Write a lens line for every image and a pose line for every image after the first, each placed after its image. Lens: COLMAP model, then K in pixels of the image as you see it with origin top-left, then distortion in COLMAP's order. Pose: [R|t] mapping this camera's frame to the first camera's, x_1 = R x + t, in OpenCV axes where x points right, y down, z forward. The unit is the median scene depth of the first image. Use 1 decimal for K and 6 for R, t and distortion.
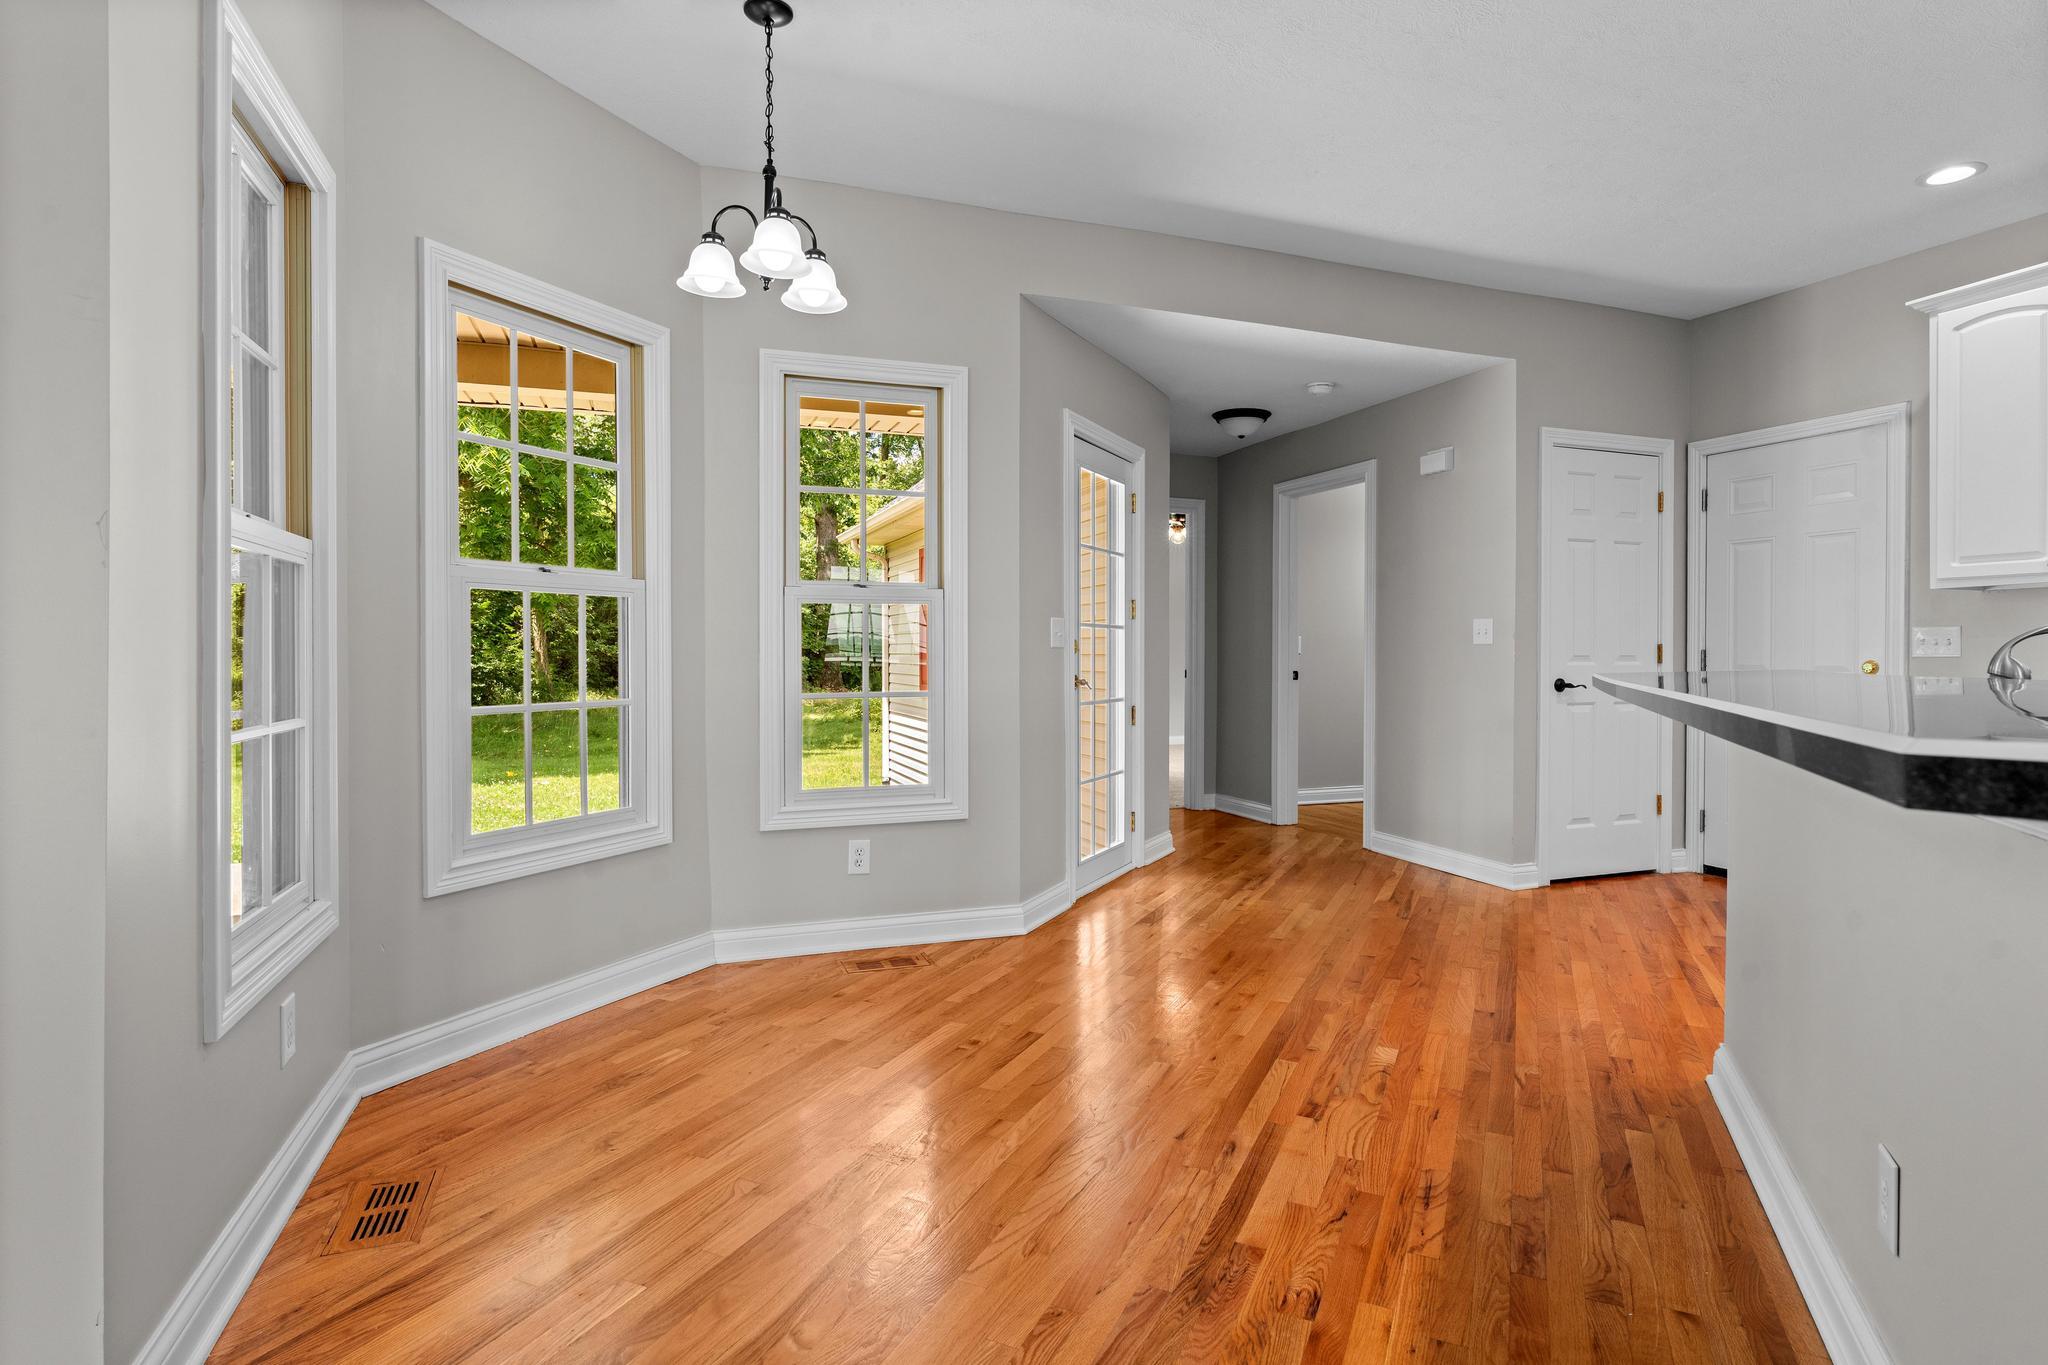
lens RADIAL K [[1065.5, 0, 1021.2], [0, 1065.5, 659.2], [0, 0, 1]] dist [-0.006585, 0.003210]
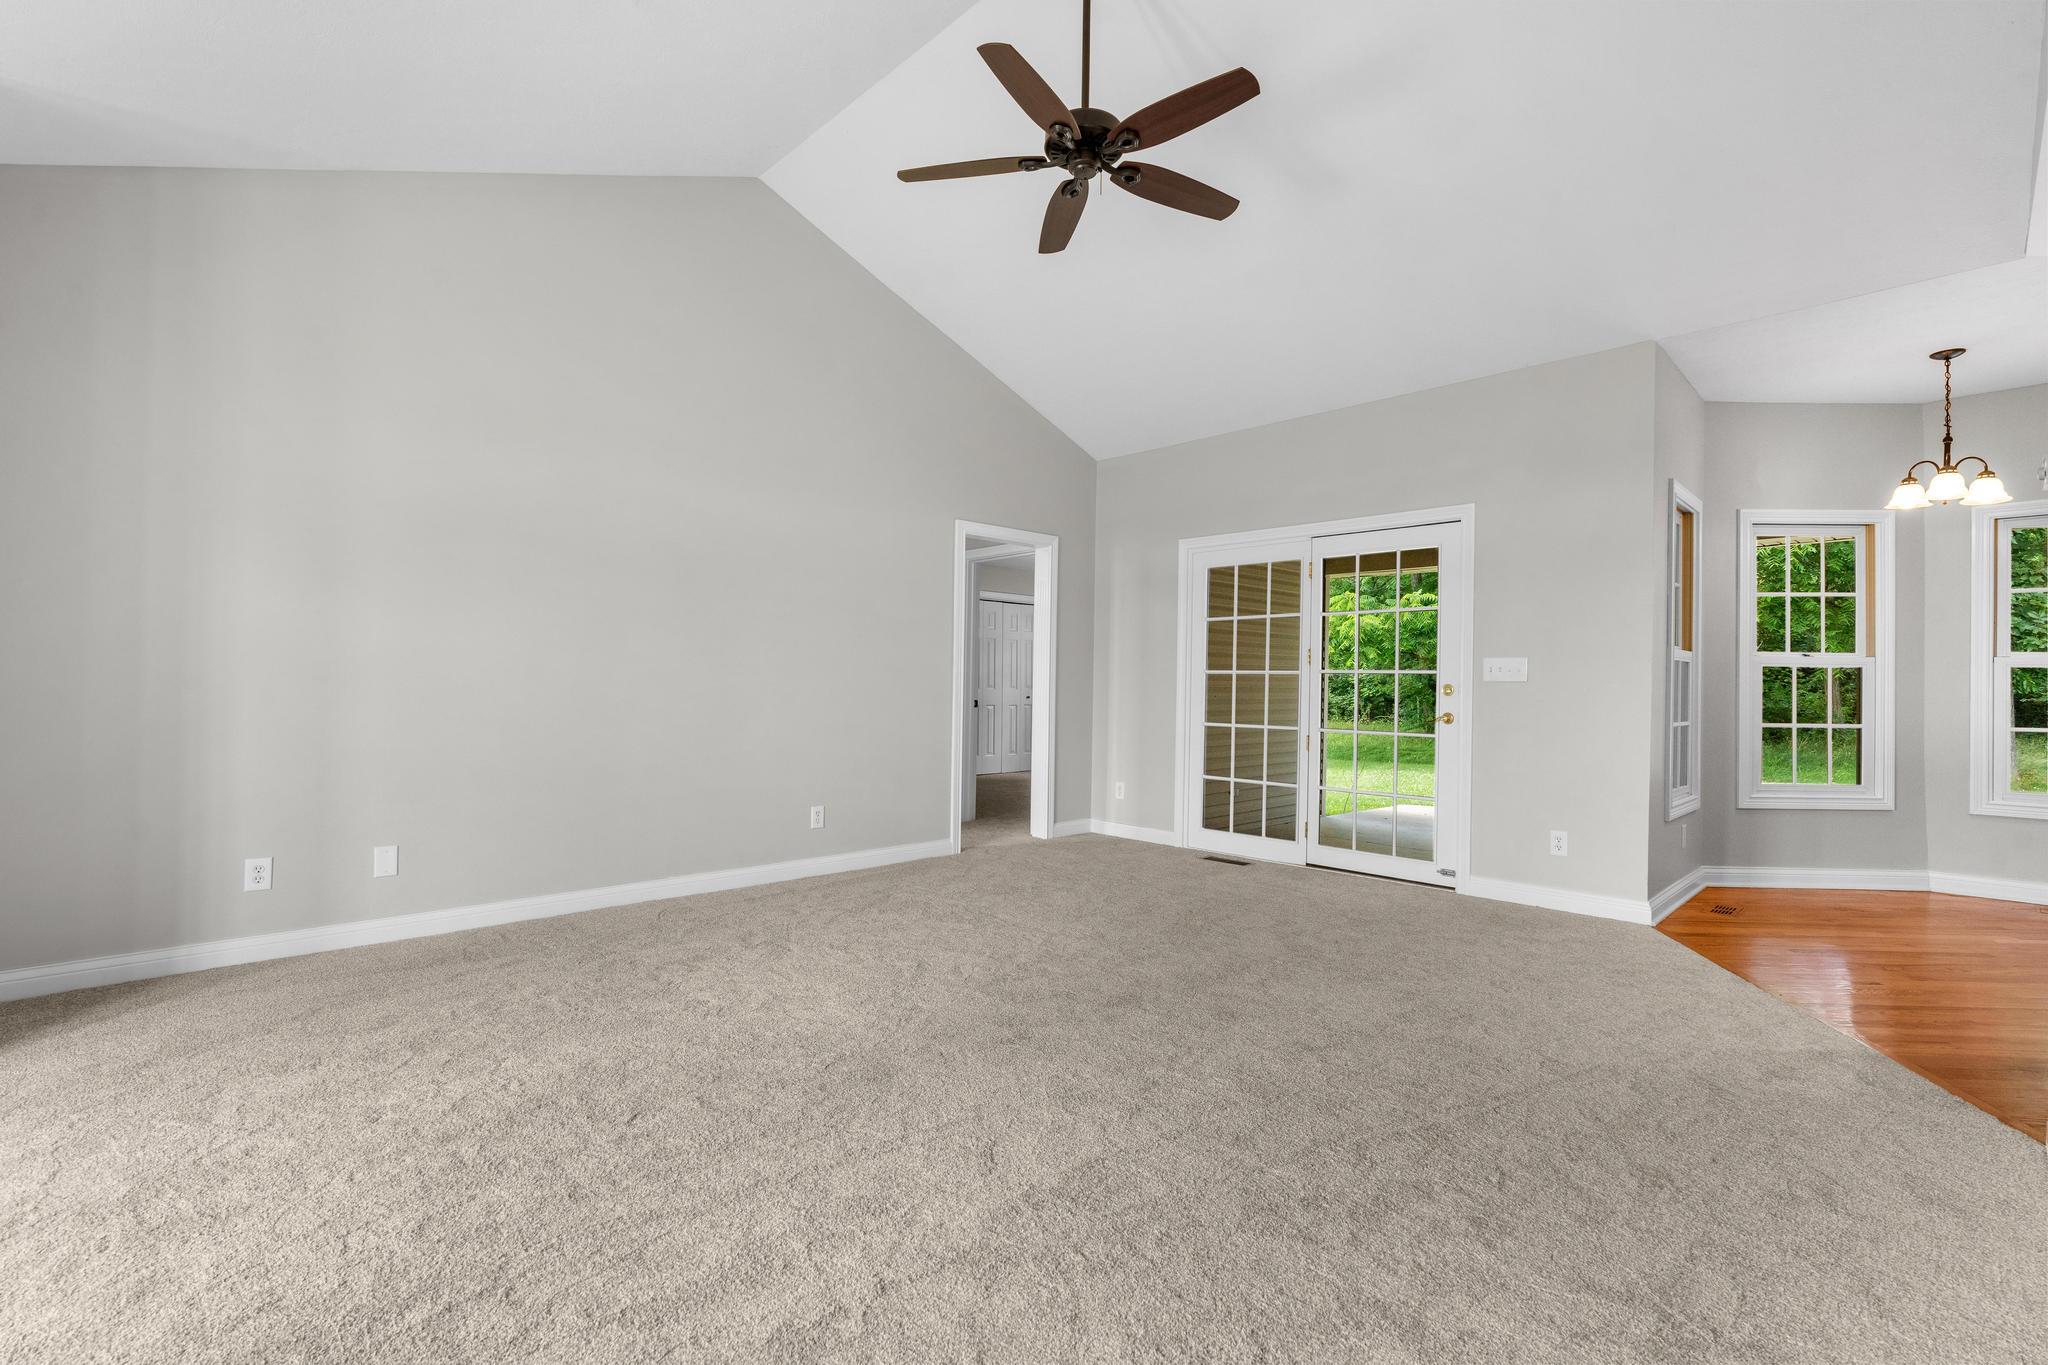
lens RADIAL K [[925.9, 0, 1034.1], [0, 925.9, 679.0], [0, 0, 1]] dist [-0.006609, 0.003225]
pose [[0.414359, -0.002275, -0.910110, 0.398726], [-0.020296, 0.999725, -0.011739, 0.006140], [0.909887, 0.023335, 0.414199, -0.777560]]
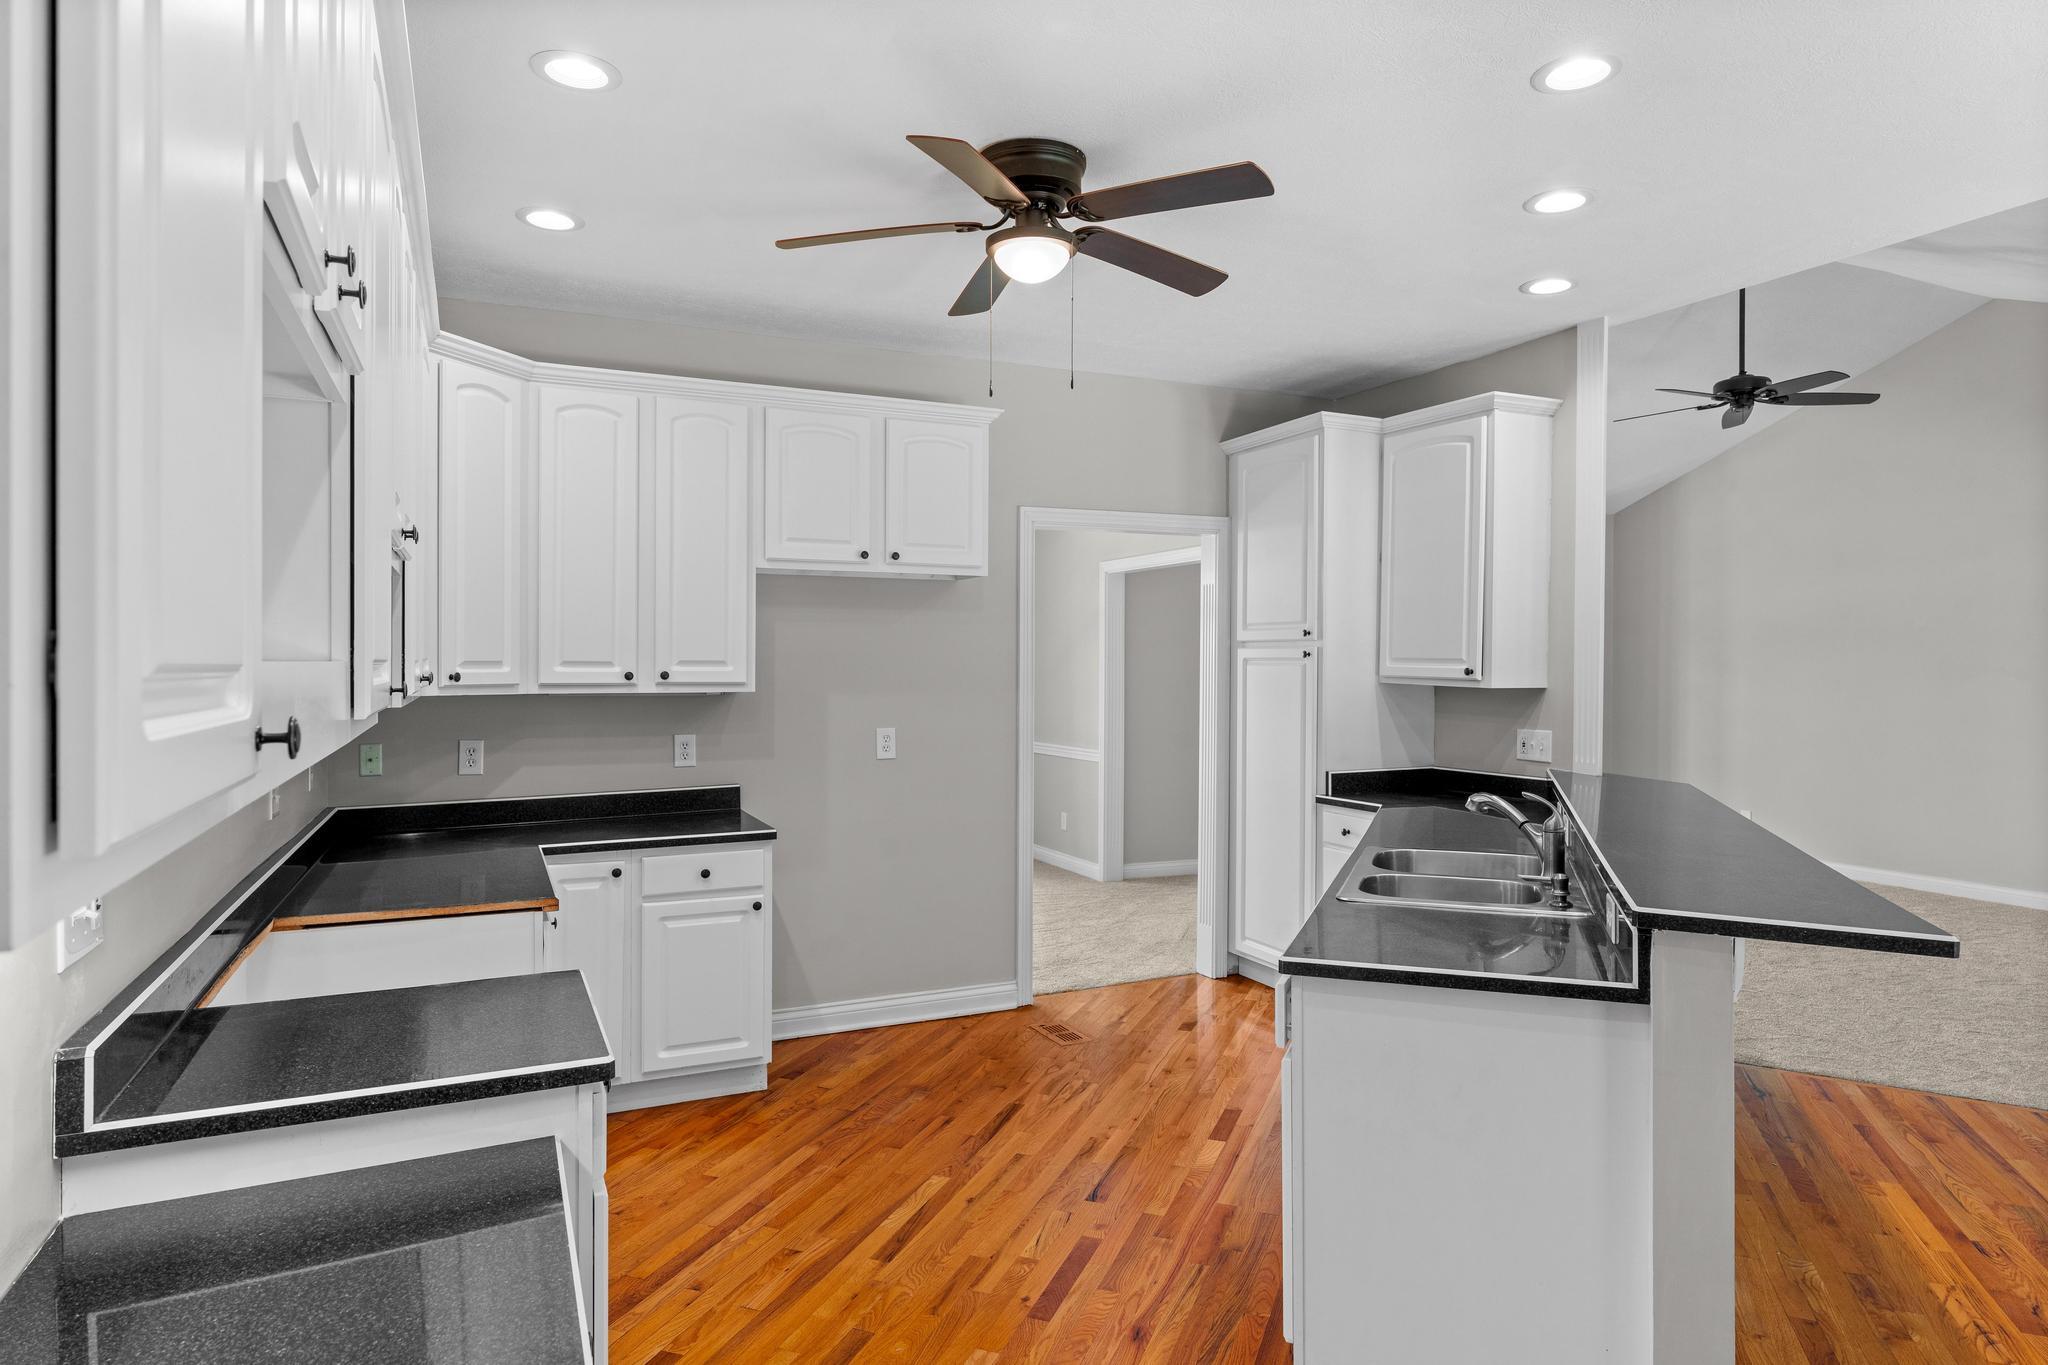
lens RADIAL K [[1189.1, 0, 1028.5], [0, 1189.1, 672.0], [0, 0, 1]] dist [-0.003820, 0.004699]
pose [[-0.997169, -0.005724, -0.074974, 0.787302], [-0.006387, 0.999943, 0.008607, -0.095690], [0.074920, 0.009062, -0.997148, 1.156943]]
